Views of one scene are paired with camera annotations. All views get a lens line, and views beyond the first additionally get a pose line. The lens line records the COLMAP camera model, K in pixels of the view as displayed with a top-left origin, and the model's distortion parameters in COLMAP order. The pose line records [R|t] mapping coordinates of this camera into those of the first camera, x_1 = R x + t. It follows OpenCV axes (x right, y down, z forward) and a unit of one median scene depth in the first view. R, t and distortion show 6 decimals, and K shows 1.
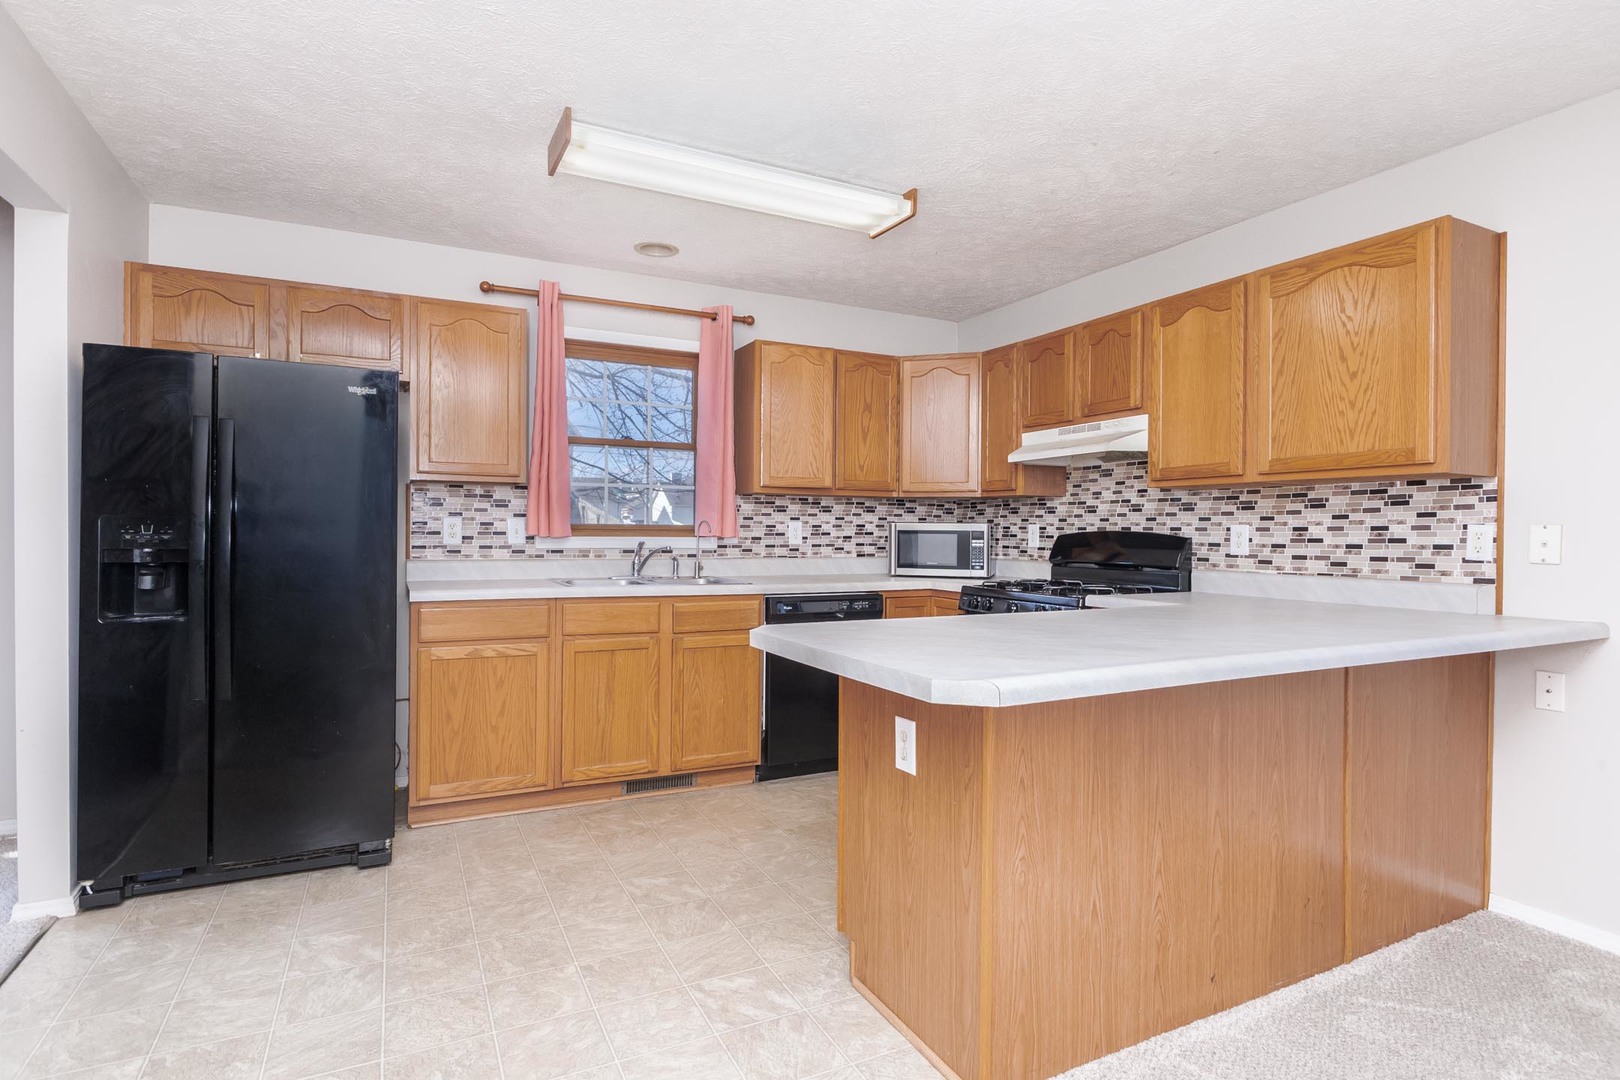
lens RADIAL K [[823.7, 0, 819.4], [0, 823.7, 538.5], [0, 0, 1]] dist [0.002767, 0.000020]
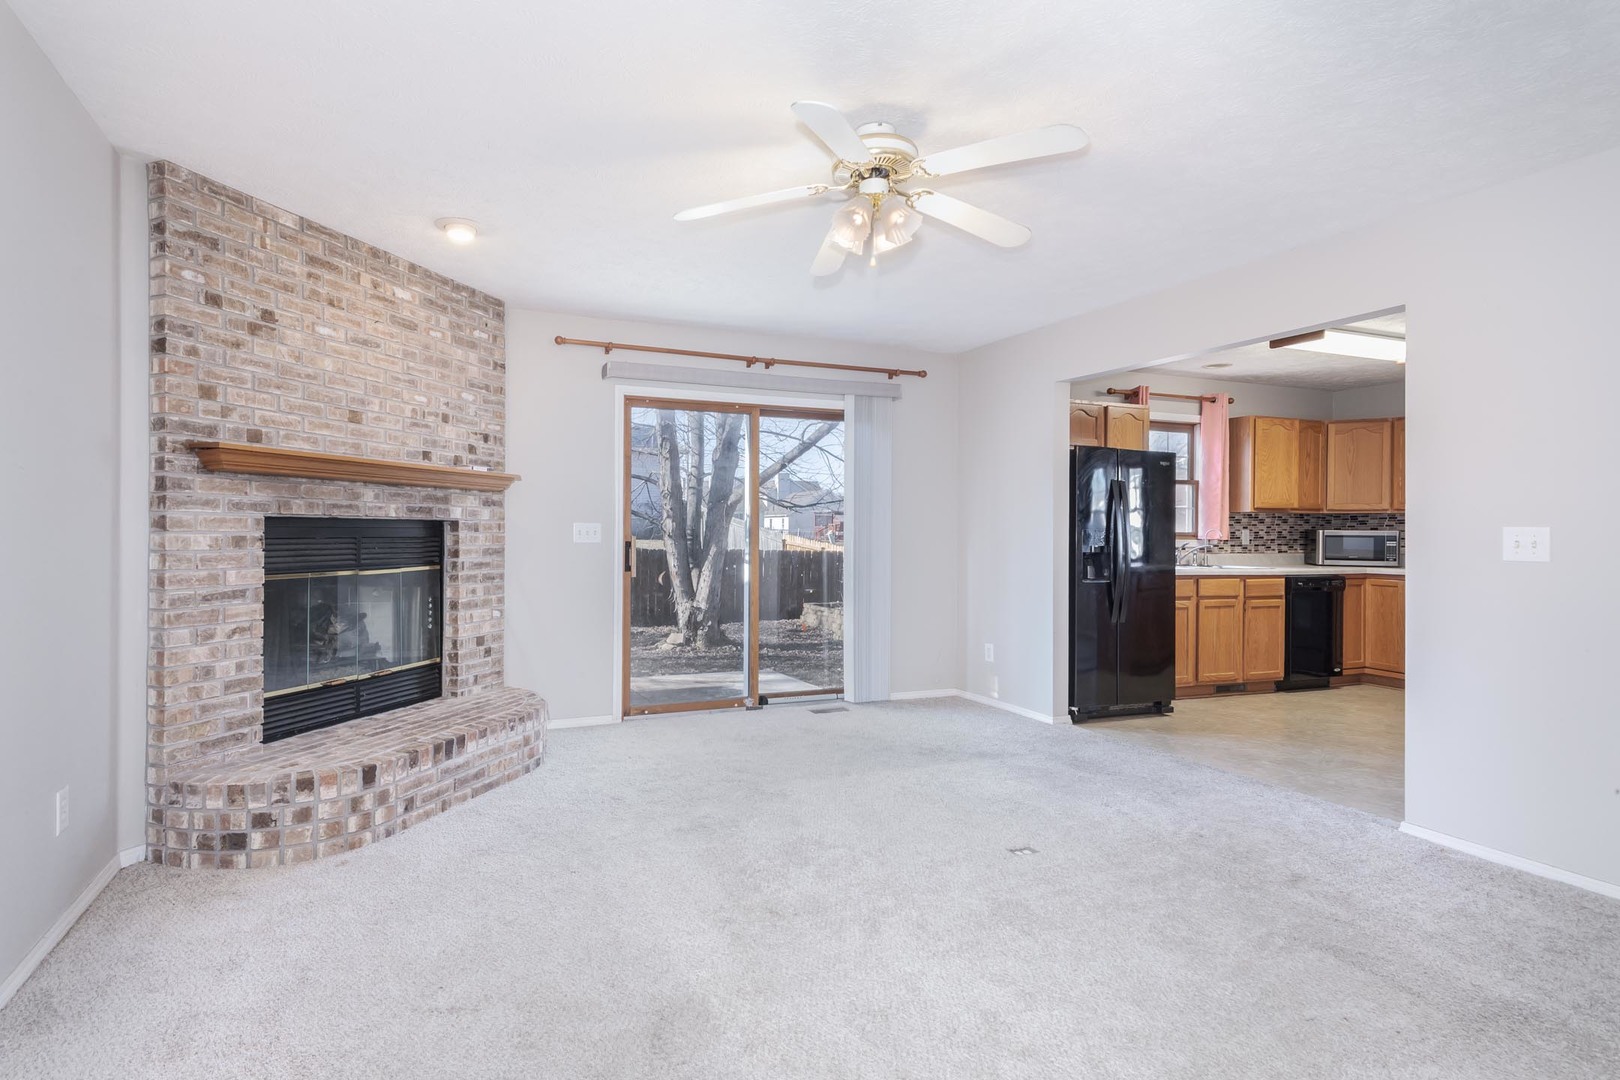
lens RADIAL K [[801.5, 0, 726.5], [0, 801.5, 528.5], [0, 0, 1]] dist [0.032705, -0.001742]
pose [[0.996664, -0.000287, -0.081610, -1.092345], [-0.000875, 0.999899, -0.014206, -0.000314], [0.081606, 0.014230, 0.996563, -0.735471]]
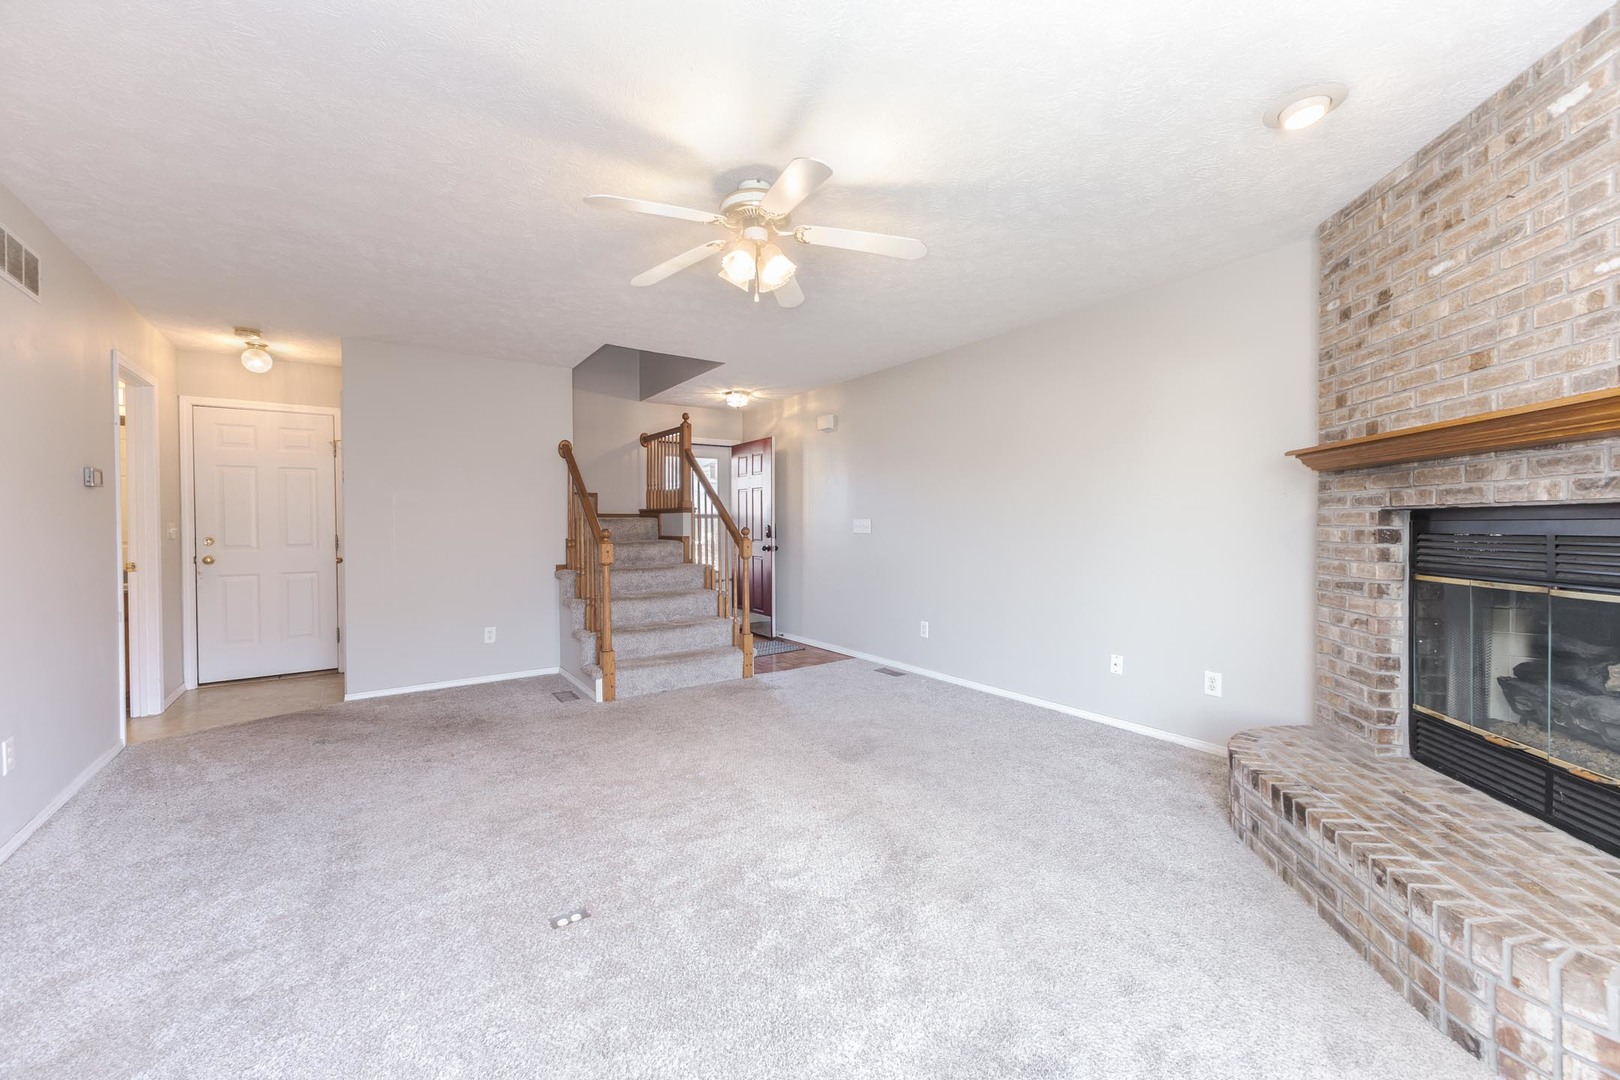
lens RADIAL K [[639.2, 0, 808.0], [0, 639.2, 533.4], [0, 0, 1]] dist [0.007045, -0.001935]
pose [[-0.989736, -0.002032, -0.142893, -0.985478], [-0.005399, 0.999717, 0.023183, -0.013184], [0.142805, 0.023716, -0.989467, 0.654015]]
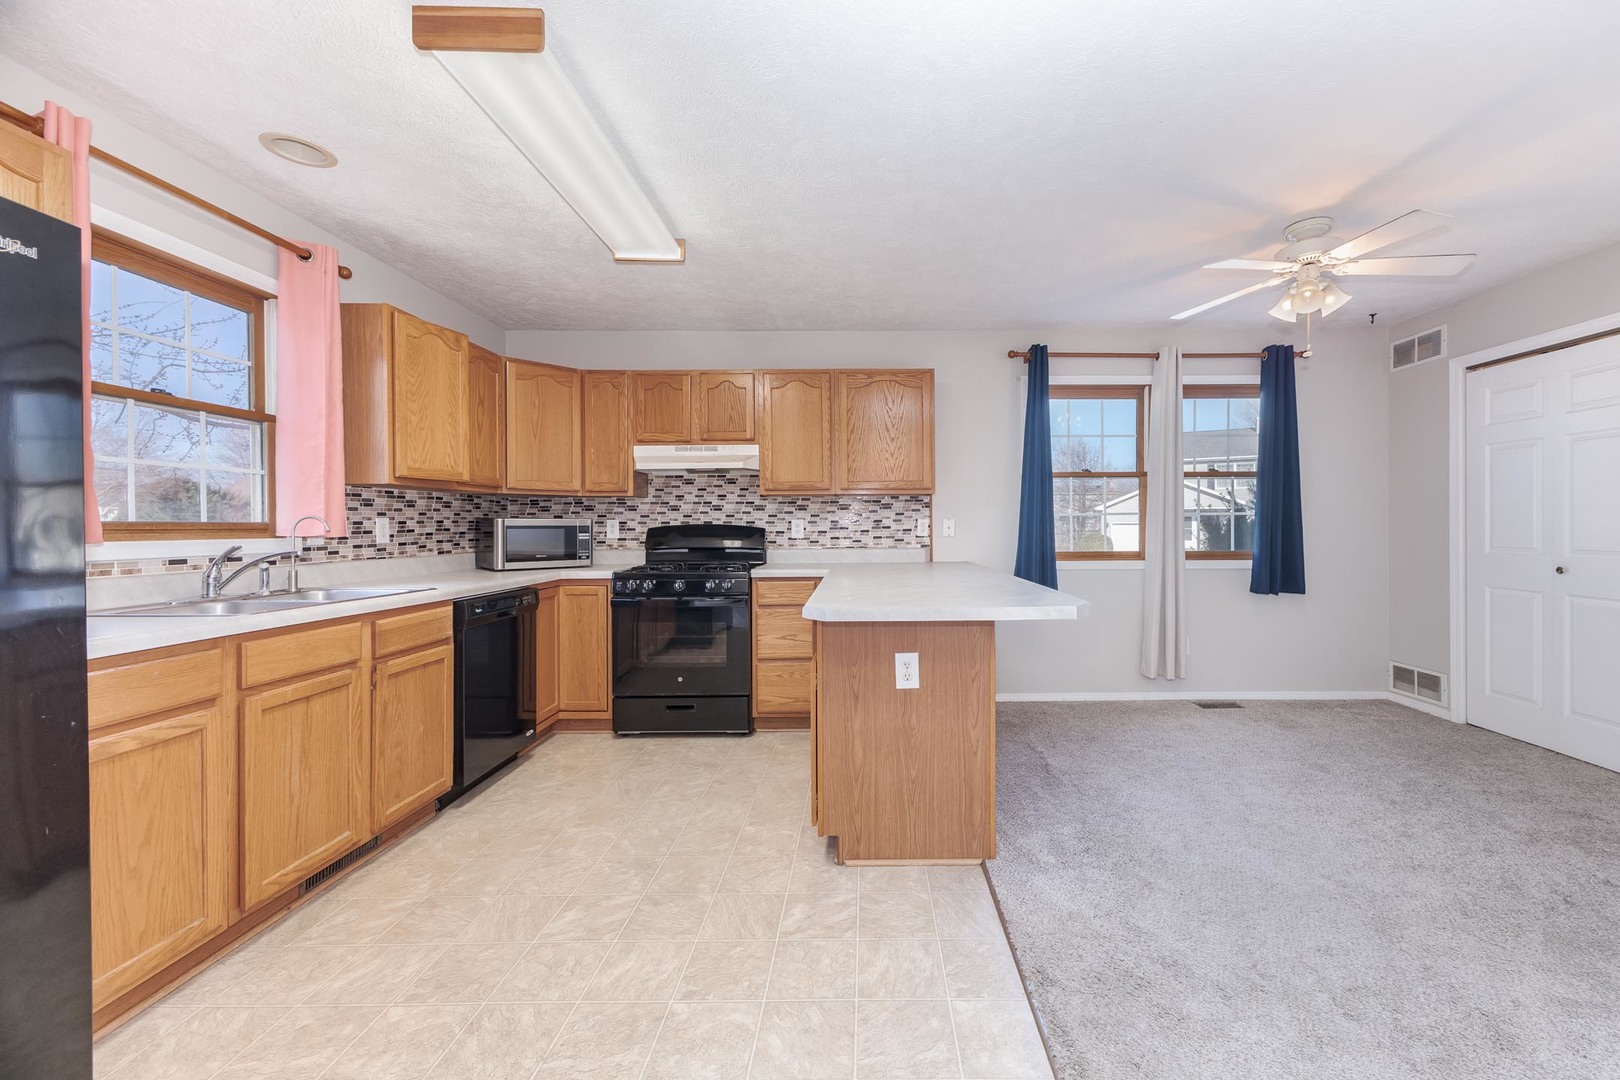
lens RADIAL K [[639.2, 0, 861.8], [0, 639.2, 530.5], [0, 0, 1]] dist [0.007045, -0.001935]
pose [[0.449233, -0.018832, 0.893216, -0.513280], [0.018084, 0.999765, 0.011984, -0.007042], [-0.893232, 0.010769, 0.449467, 0.302561]]
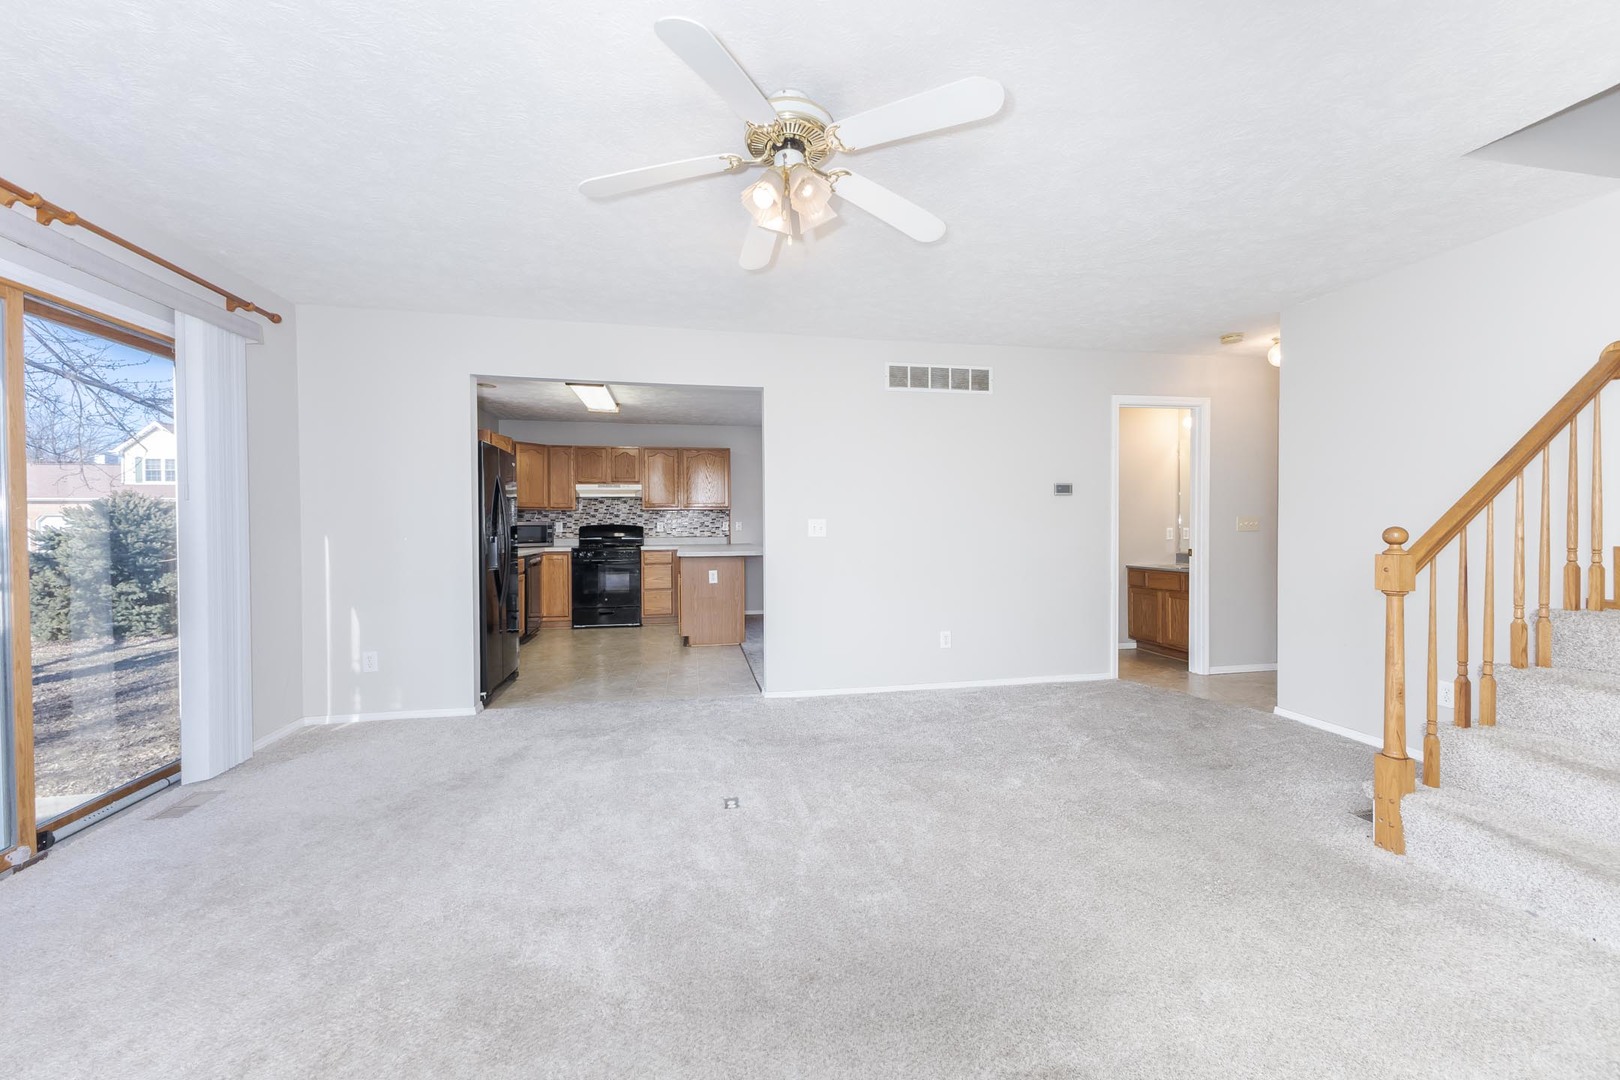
lens RADIAL K [[639.2, 0, 811.8], [0, 639.2, 531.6], [0, 0, 1]] dist [0.007045, -0.001935]
pose [[0.267434, -0.020773, 0.963352, -1.545175], [0.016680, 0.999718, 0.016927, -0.011441], [-0.963432, 0.011542, 0.267705, -0.182413]]
